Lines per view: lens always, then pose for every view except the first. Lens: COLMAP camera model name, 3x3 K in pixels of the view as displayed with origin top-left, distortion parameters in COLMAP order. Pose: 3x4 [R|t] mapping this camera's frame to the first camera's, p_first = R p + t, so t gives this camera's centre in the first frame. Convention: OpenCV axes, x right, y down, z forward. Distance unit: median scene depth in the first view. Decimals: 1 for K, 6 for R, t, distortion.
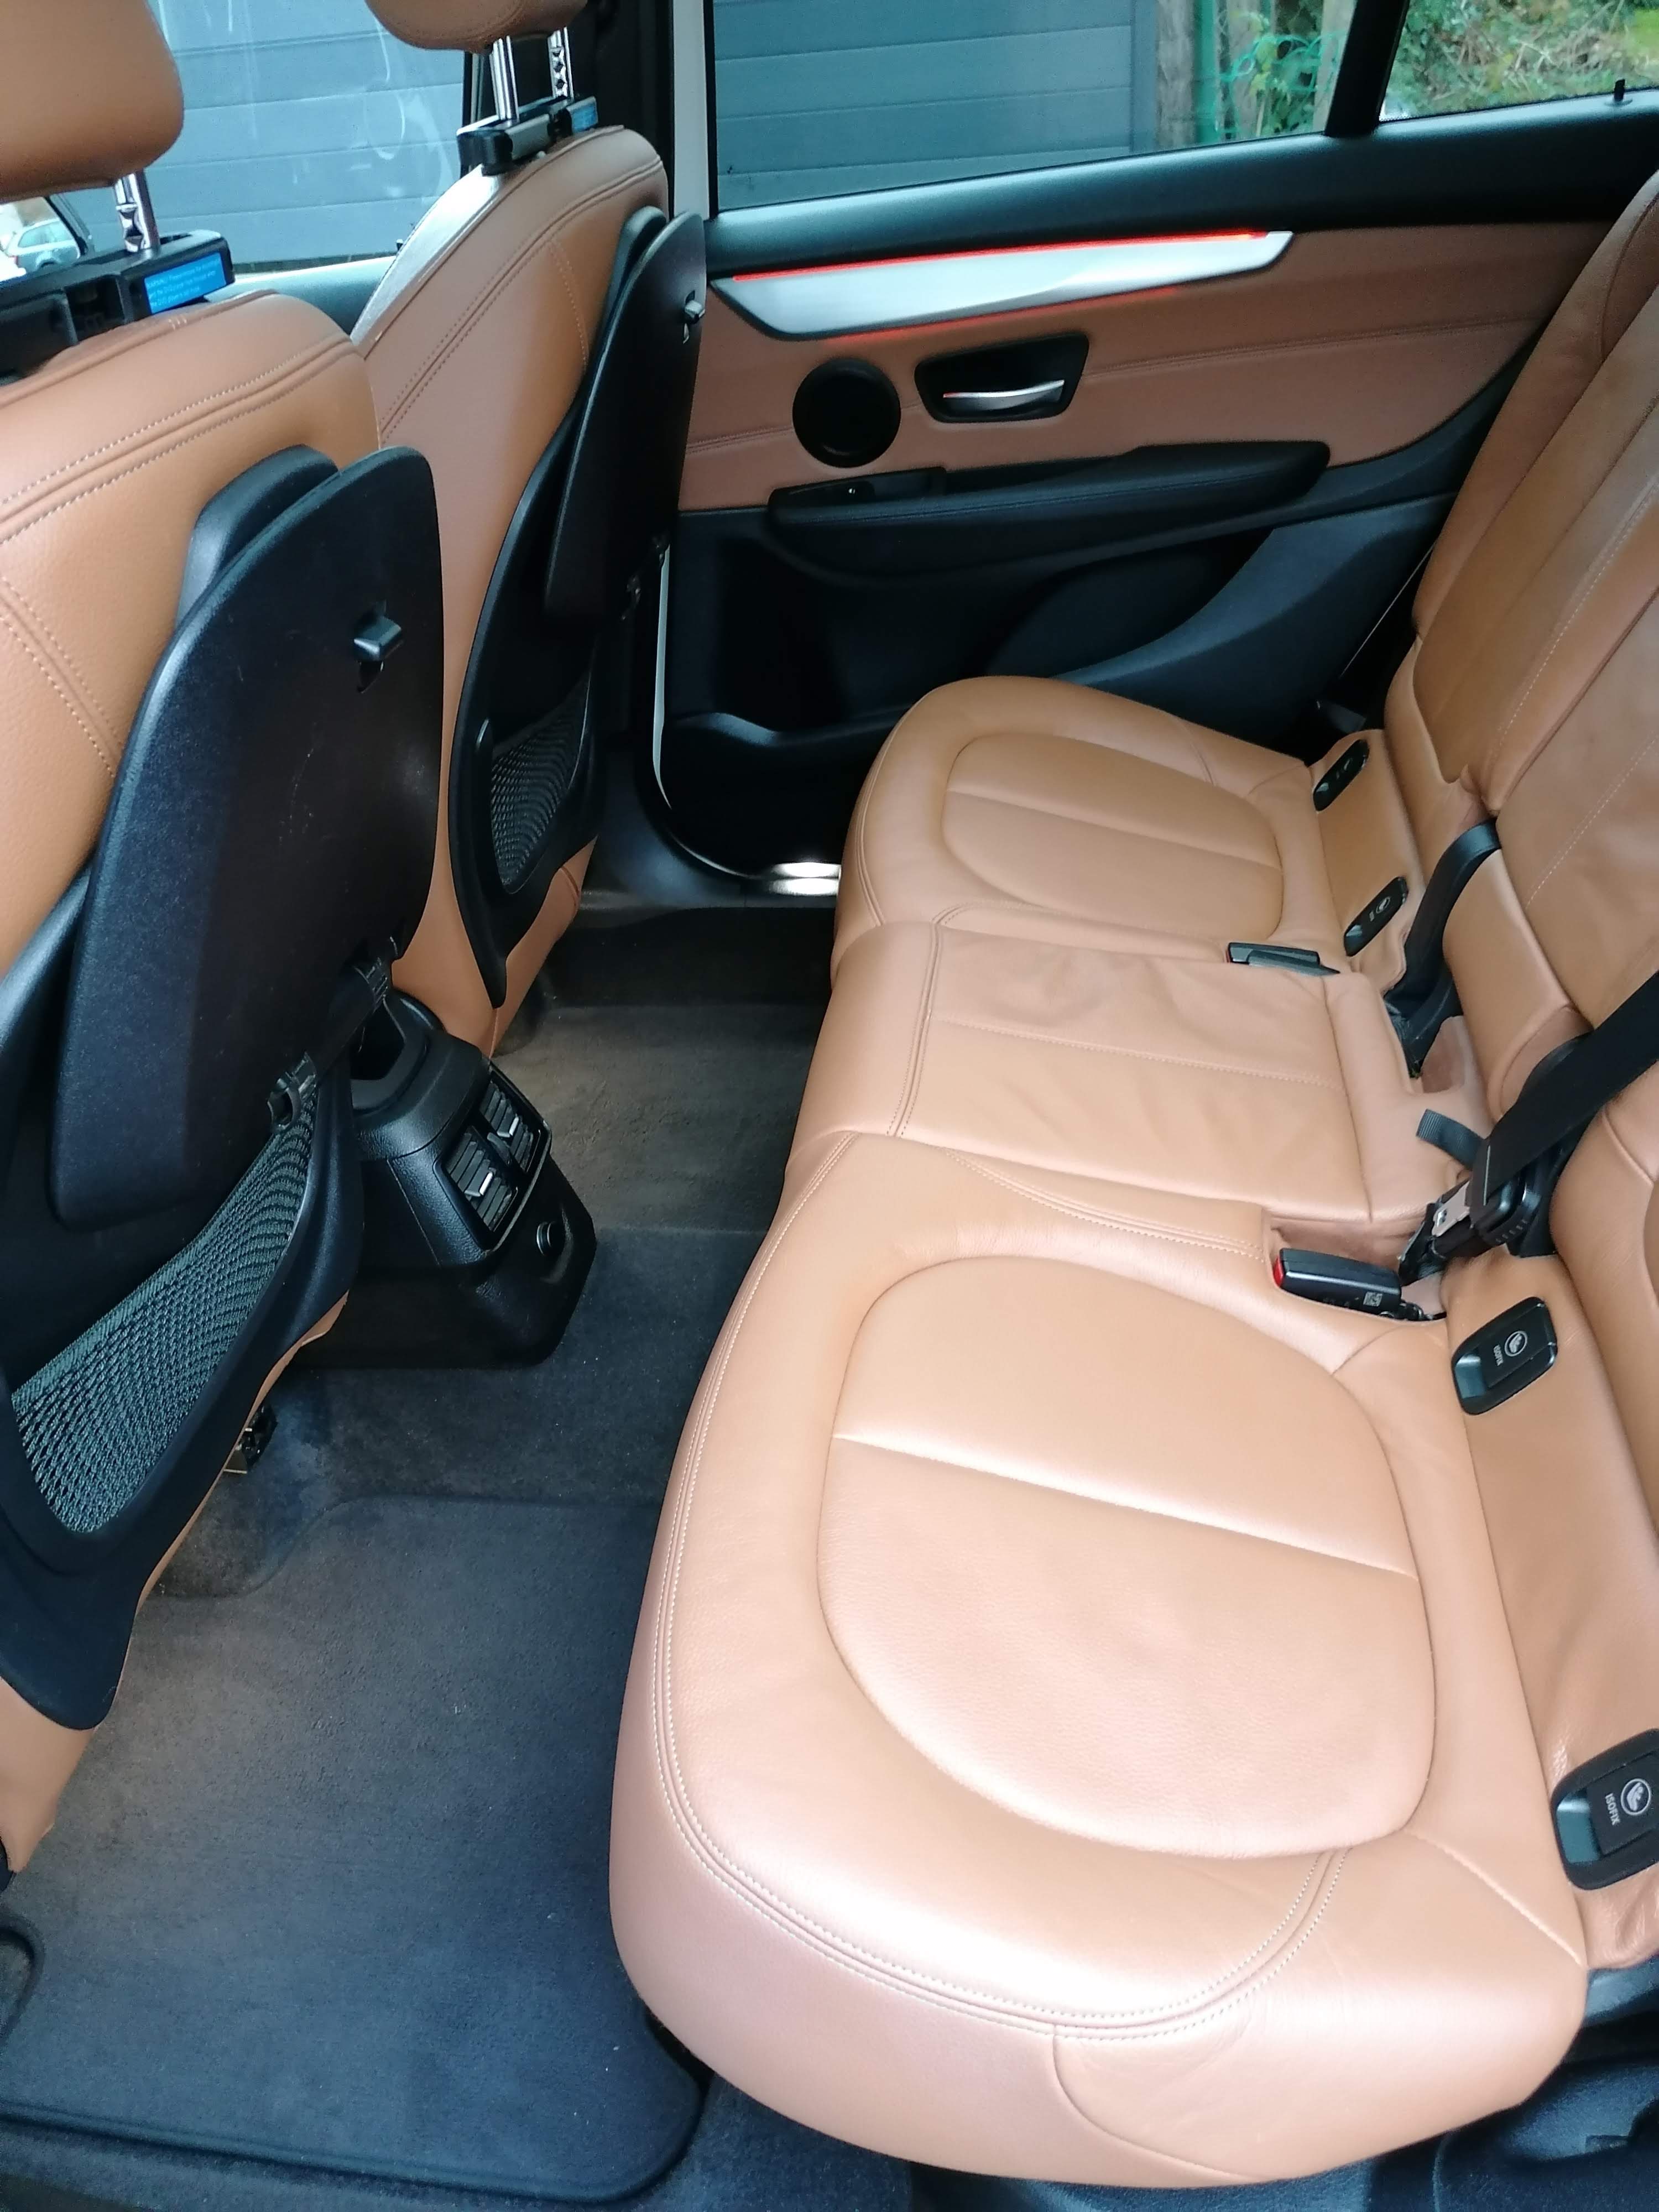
lens RADIAL K [[1768.1, 0, 938.4], [0, 1768.1, 1141.8], [0, 0, 1]] dist [0.059204, -0.071439]
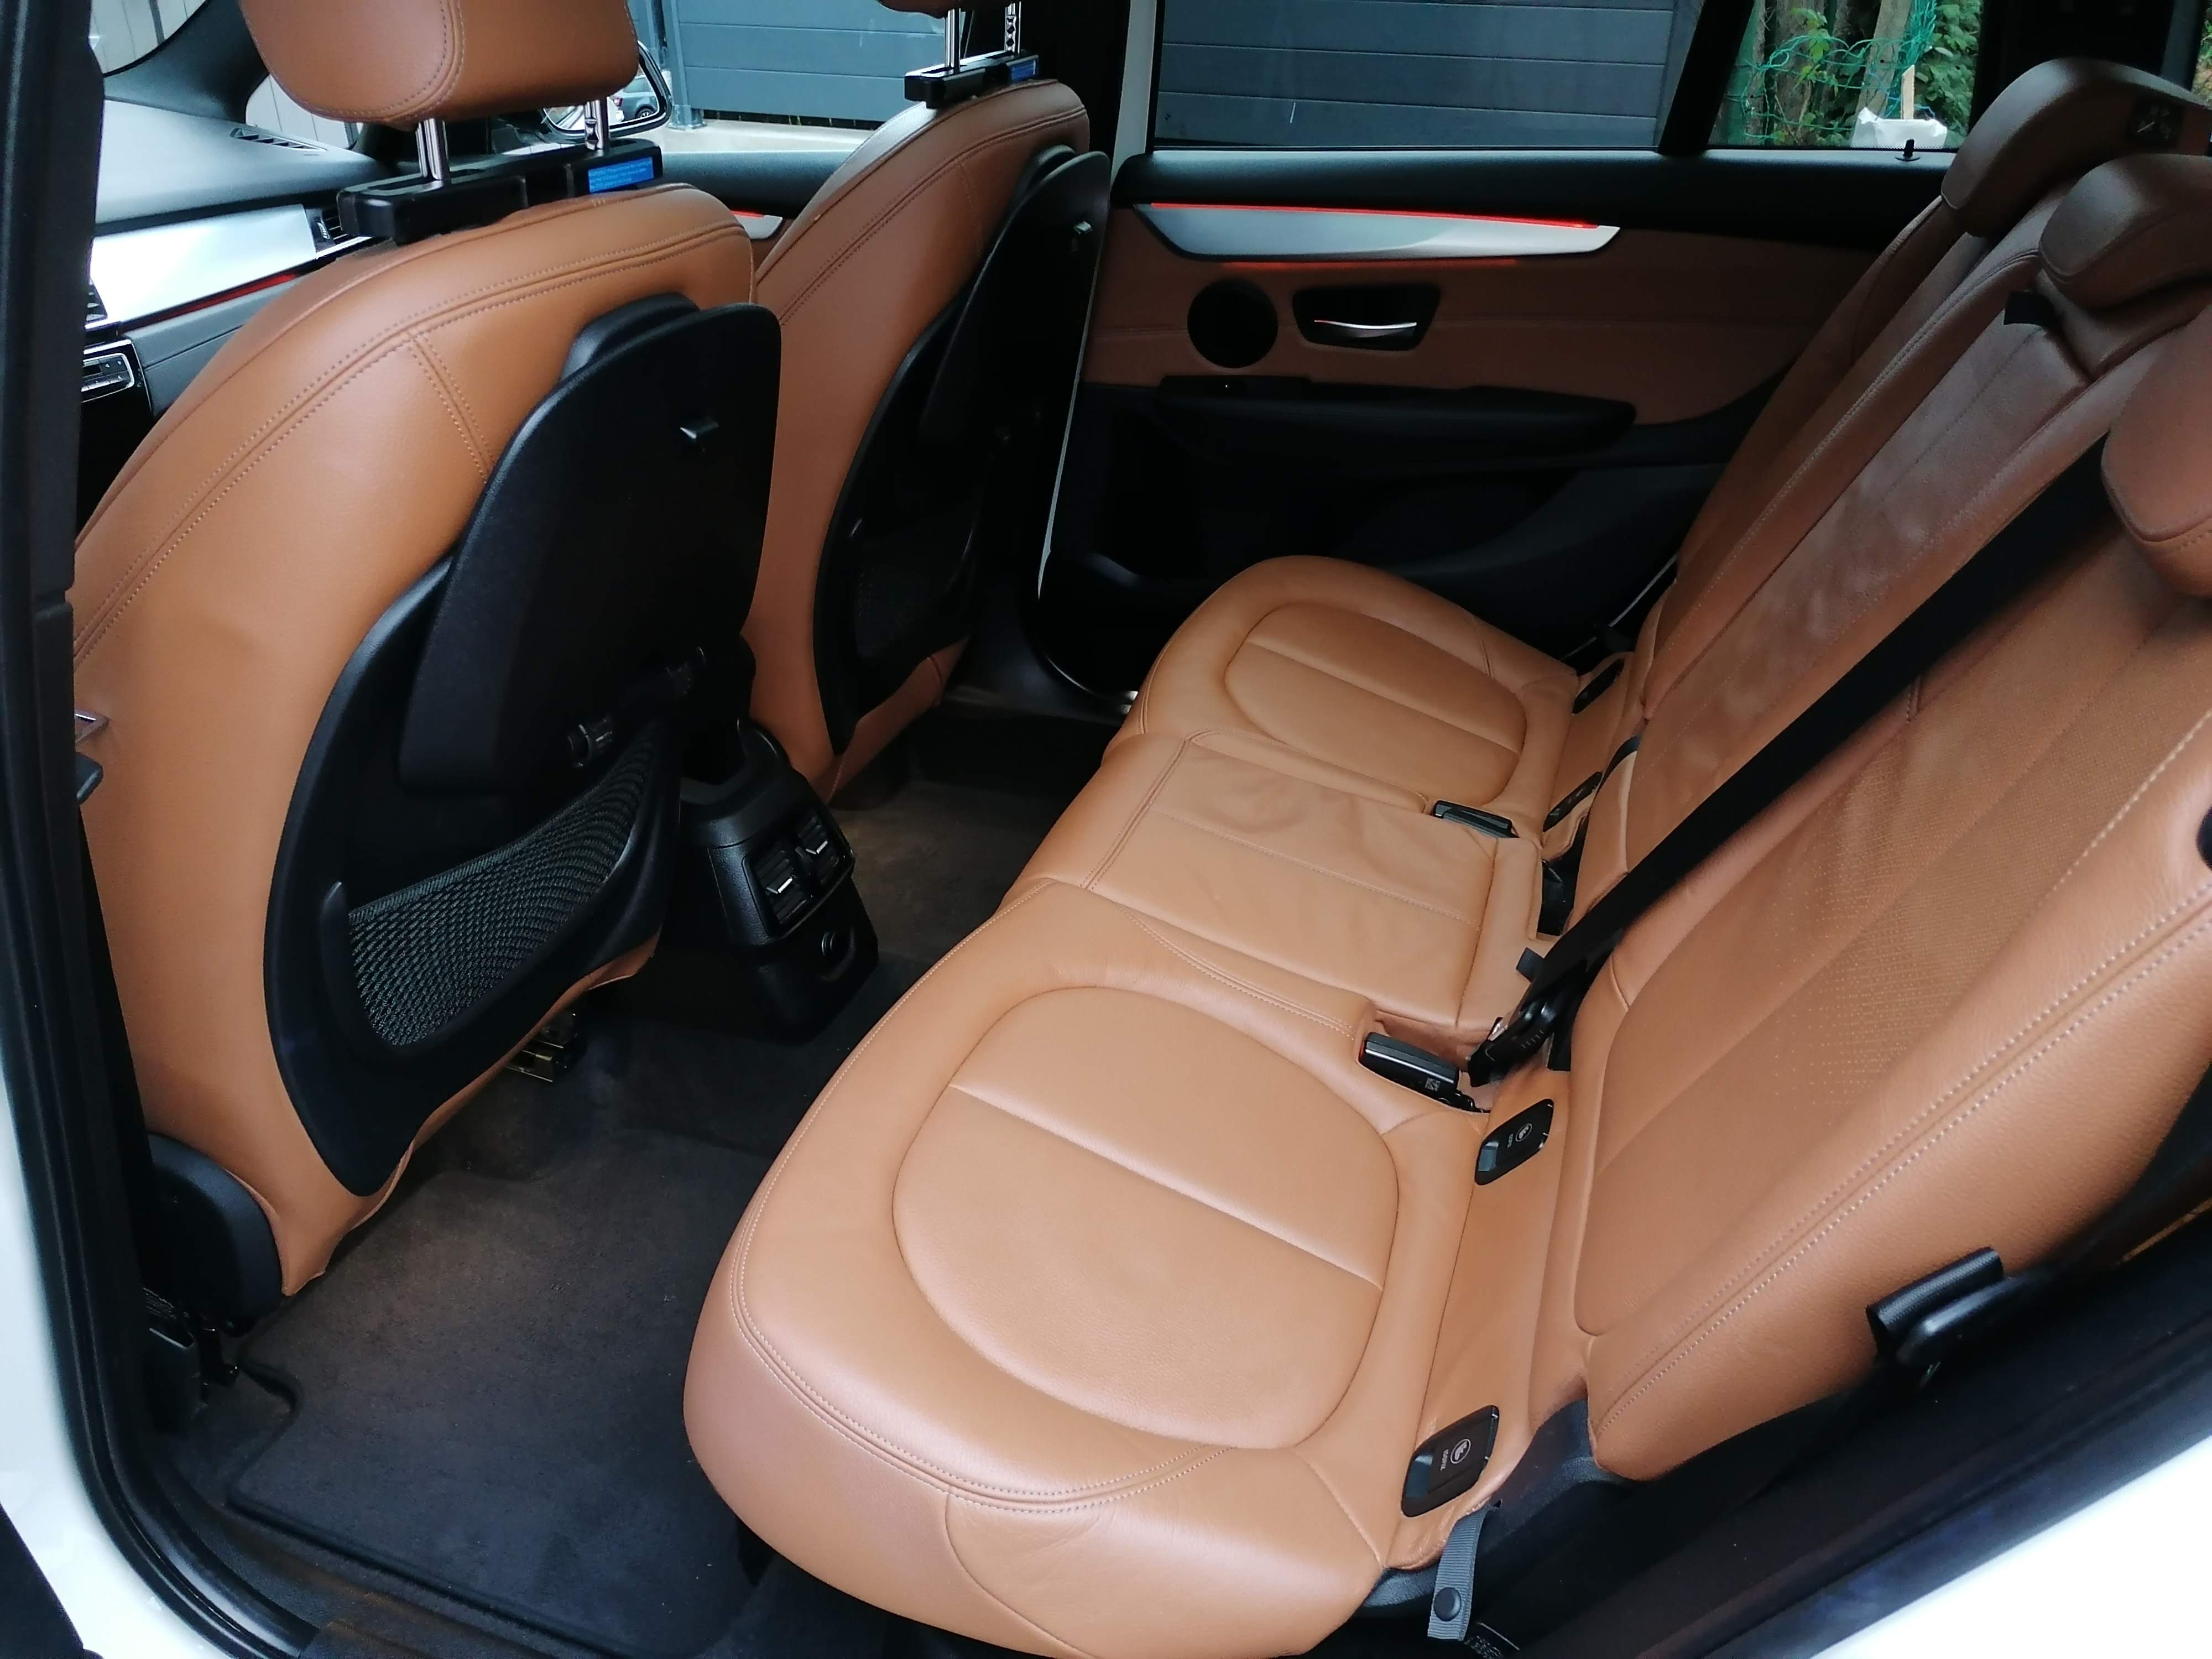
lens RADIAL K [[1619.7, 0, 1102.1], [0, 1619.7, 828.4], [0, 0, 1]] dist [0.057673, -0.049586]
pose [[0.977829, 0.175643, -0.114019, 0.090524], [-0.184407, 0.980251, -0.071431, 0.028628], [0.099221, 0.090873, 0.990907, -0.102364]]
